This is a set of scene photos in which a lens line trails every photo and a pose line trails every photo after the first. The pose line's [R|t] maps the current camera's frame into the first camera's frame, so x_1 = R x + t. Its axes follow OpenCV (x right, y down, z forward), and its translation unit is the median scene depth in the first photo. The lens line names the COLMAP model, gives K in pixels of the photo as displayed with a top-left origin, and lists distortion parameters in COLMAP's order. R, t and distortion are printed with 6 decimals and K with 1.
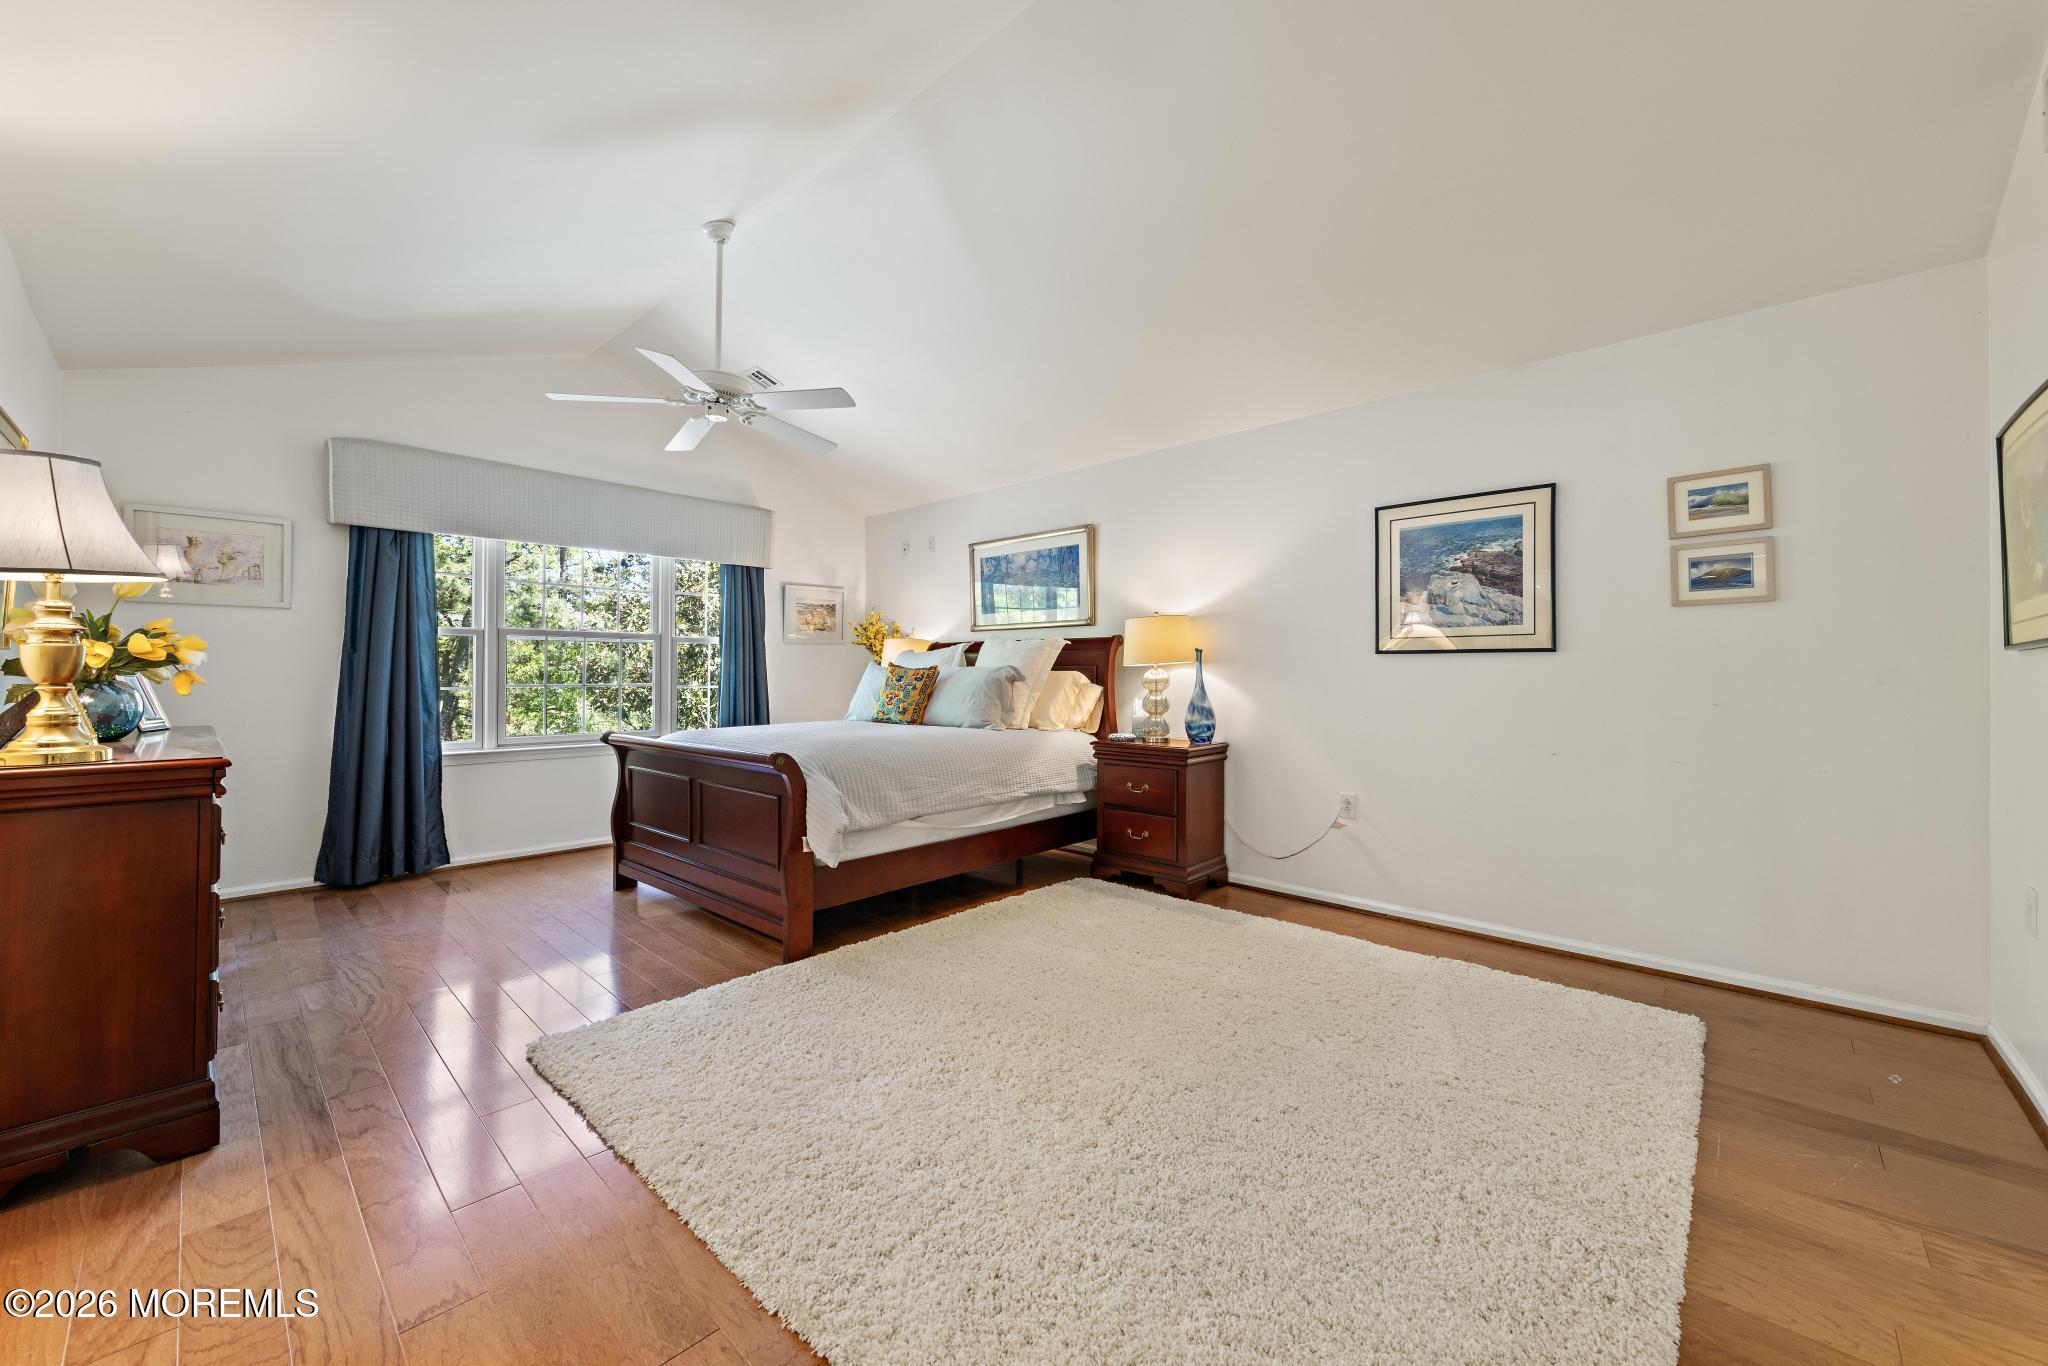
lens RADIAL K [[788.7, 0, 1027.2], [0, 788.7, 672.4], [0, 0, 1]] dist [0.020579, 0.000091]
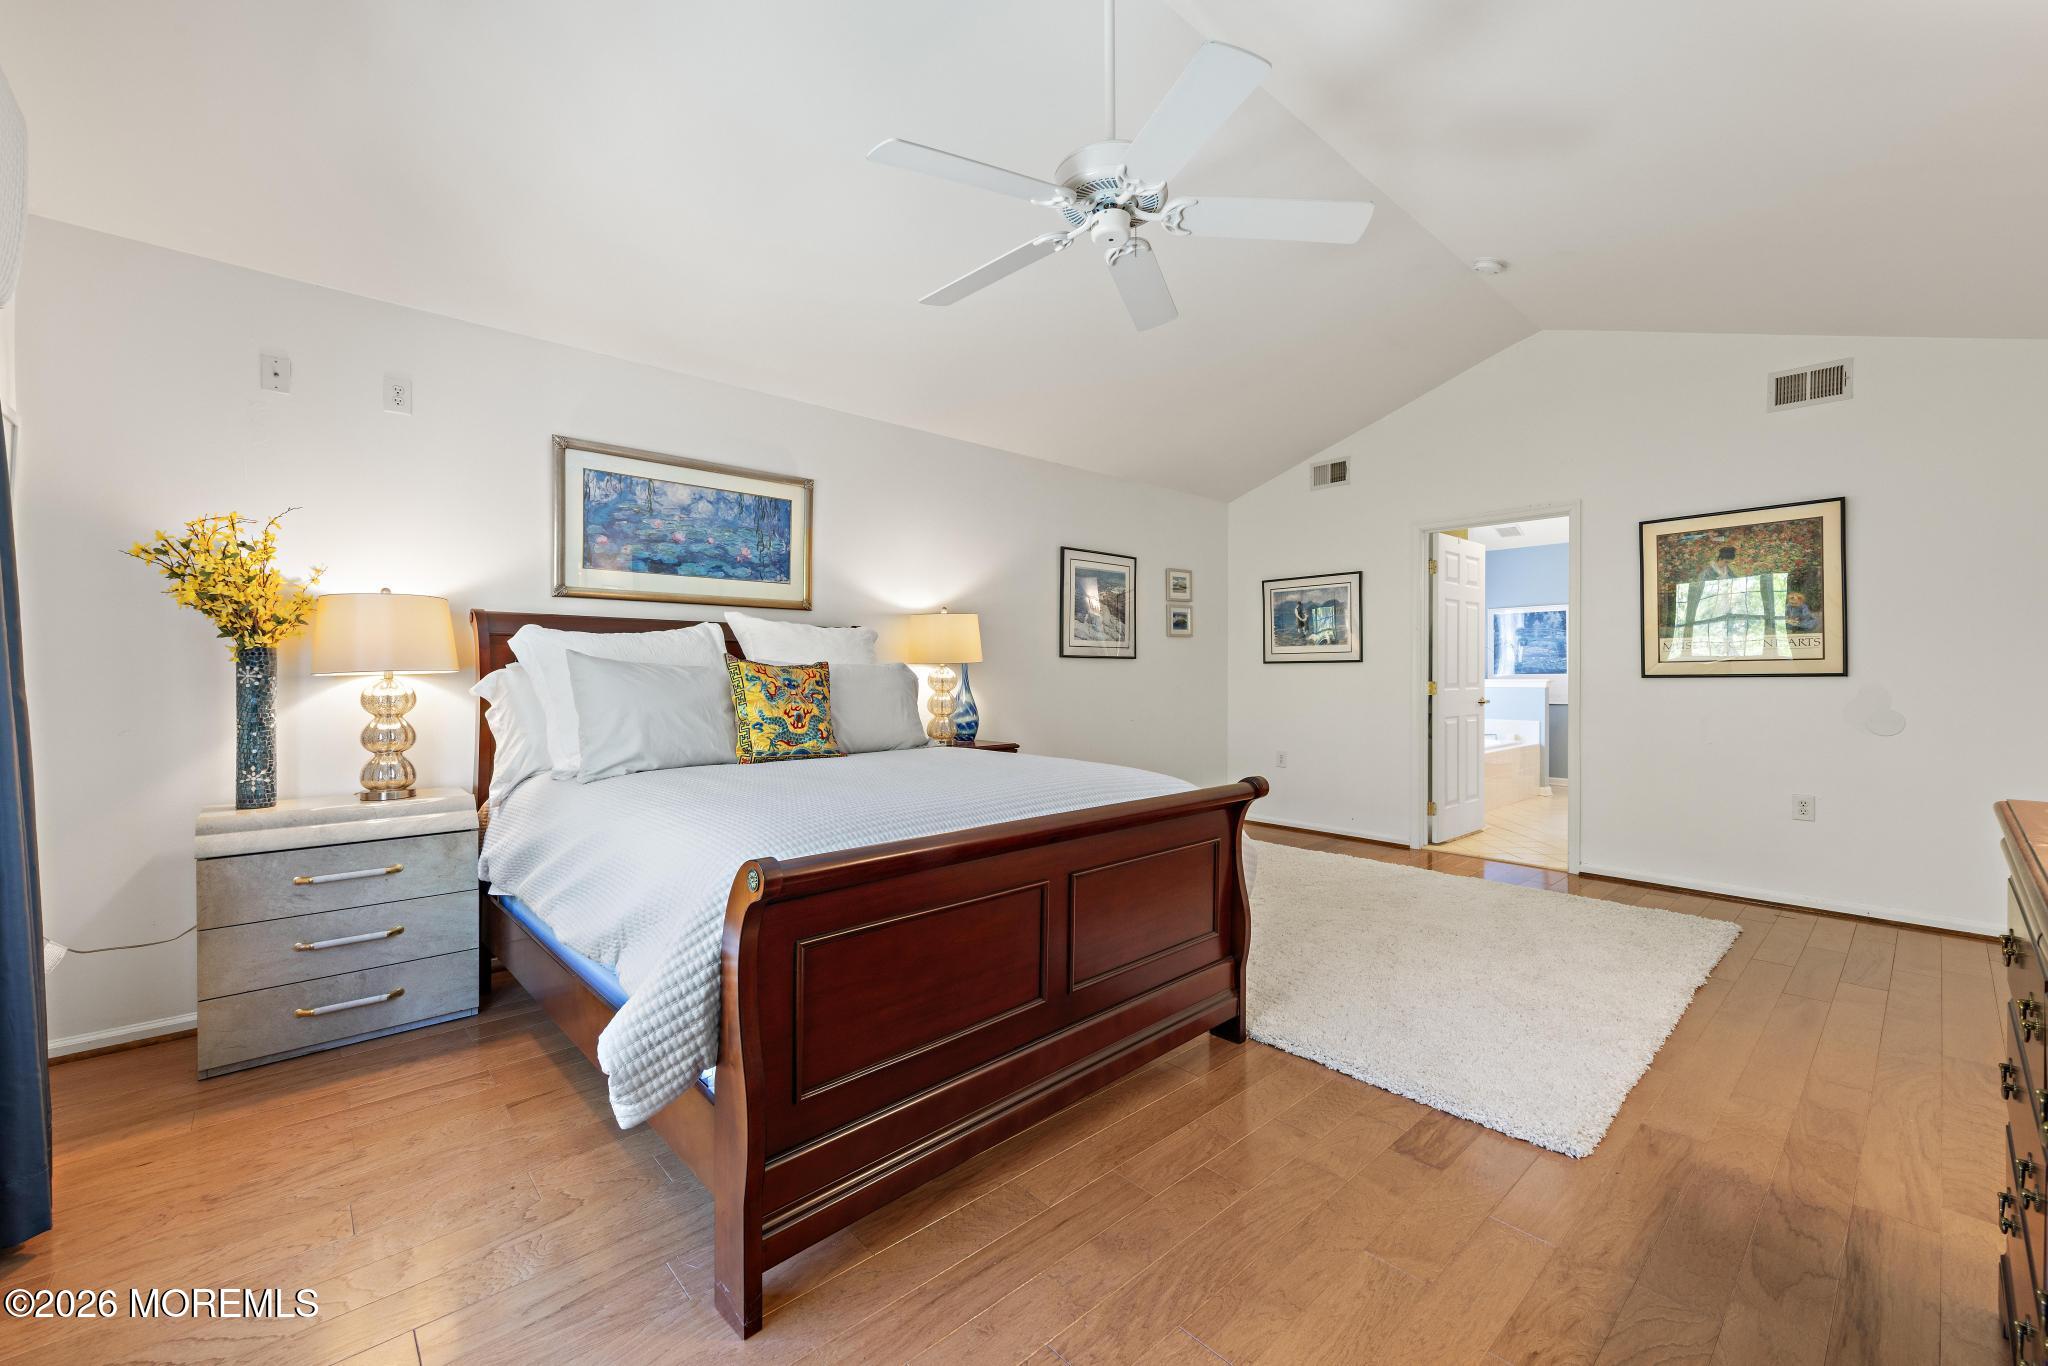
lens RADIAL K [[844.4, 0, 1026.9], [0, 844.4, 674.6], [0, 0, 1]] dist [0.000037, -0.000269]
pose [[0.063799, -0.001364, 0.997962, -1.108106], [0.001762, 0.999998, 0.001255, 0.004150], [-0.997961, 0.001679, 0.063801, 1.115366]]
